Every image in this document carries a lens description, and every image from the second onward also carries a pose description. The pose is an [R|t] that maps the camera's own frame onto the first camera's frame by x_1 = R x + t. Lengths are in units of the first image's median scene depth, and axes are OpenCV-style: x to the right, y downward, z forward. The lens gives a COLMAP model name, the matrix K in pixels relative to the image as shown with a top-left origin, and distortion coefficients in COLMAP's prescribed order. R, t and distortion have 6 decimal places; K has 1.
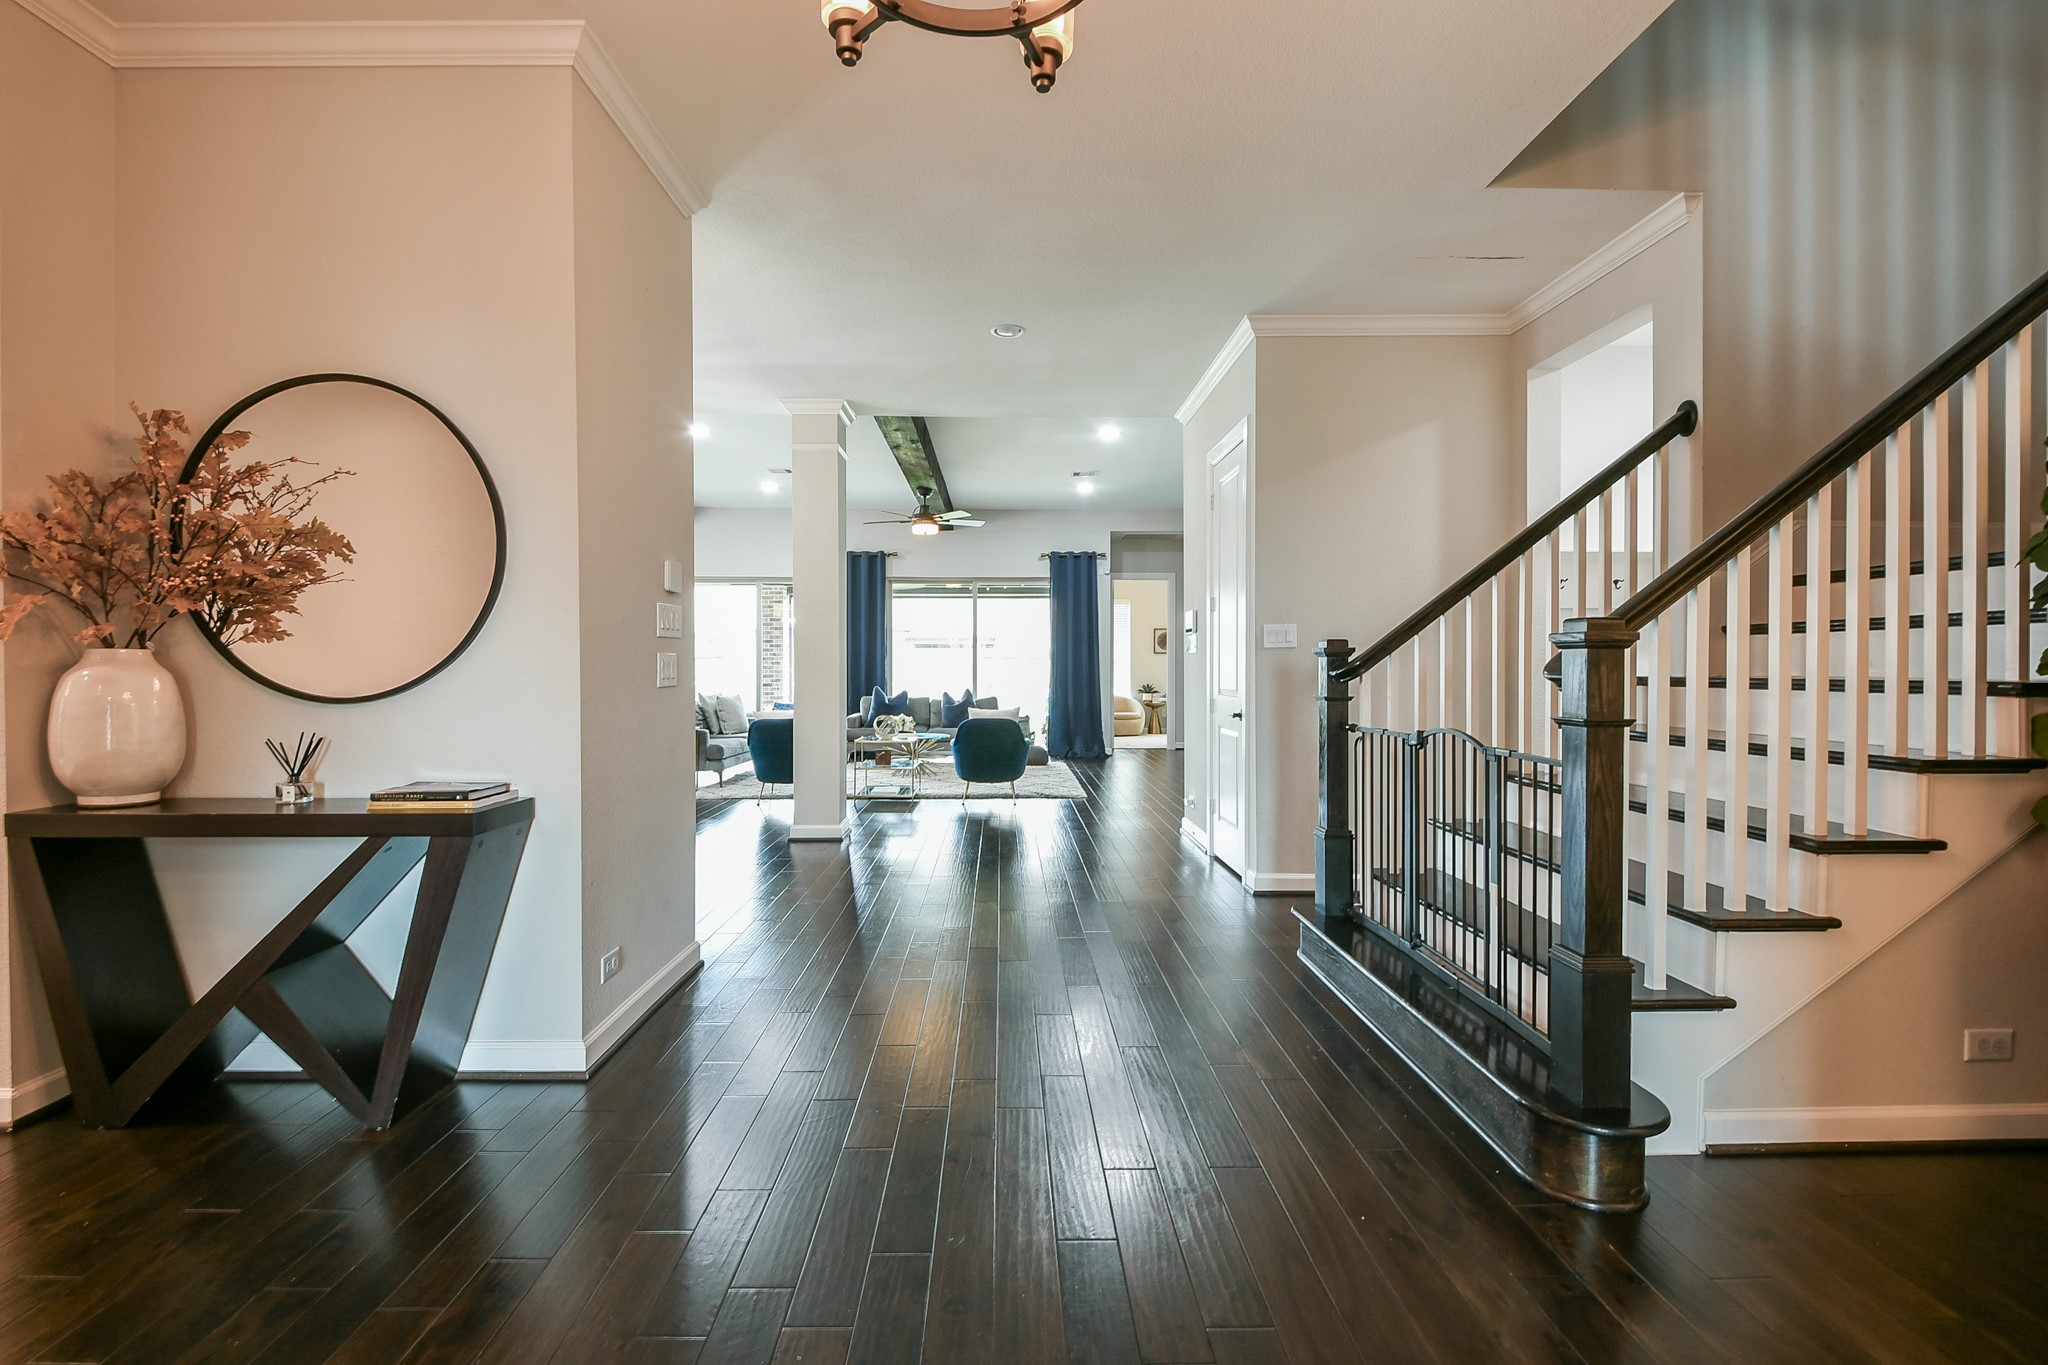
lens RADIAL K [[864.2, 0, 1018.6], [0, 864.2, 677.5], [0, 0, 1]] dist [-0.001160, -0.000477]
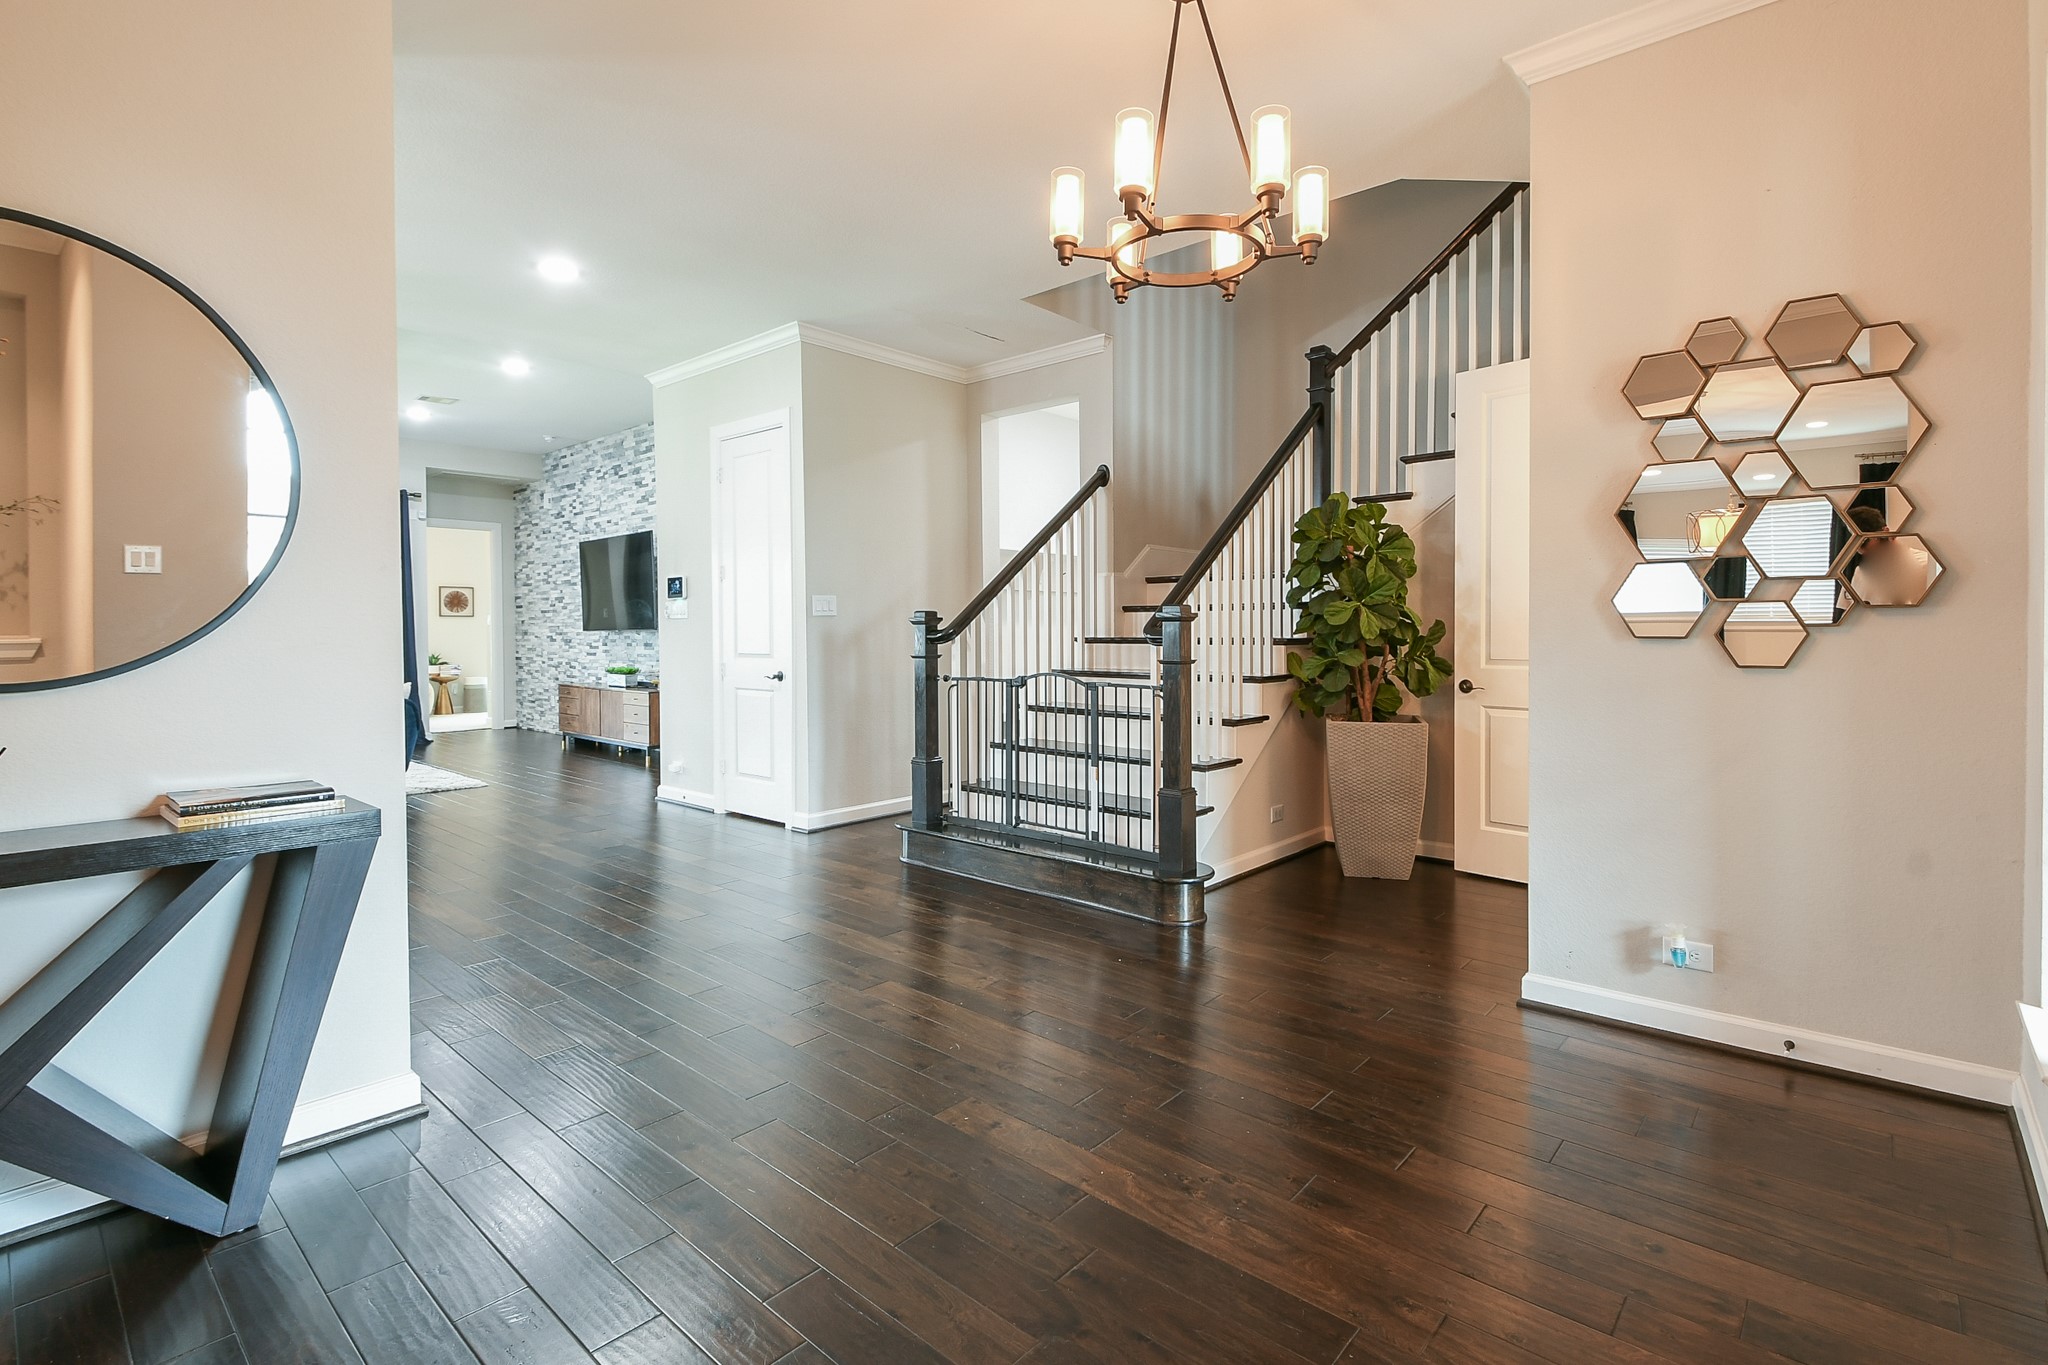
lens RADIAL K [[933.7, 0, 1027.5], [0, 933.7, 640.6], [0, 0, 1]] dist [0.003703, -0.004352]
pose [[0.675231, -0.006723, 0.737575, -0.573903], [0.009558, 0.999954, 0.000364, 0.000926], [-0.737544, 0.006804, 0.675265, -0.058066]]
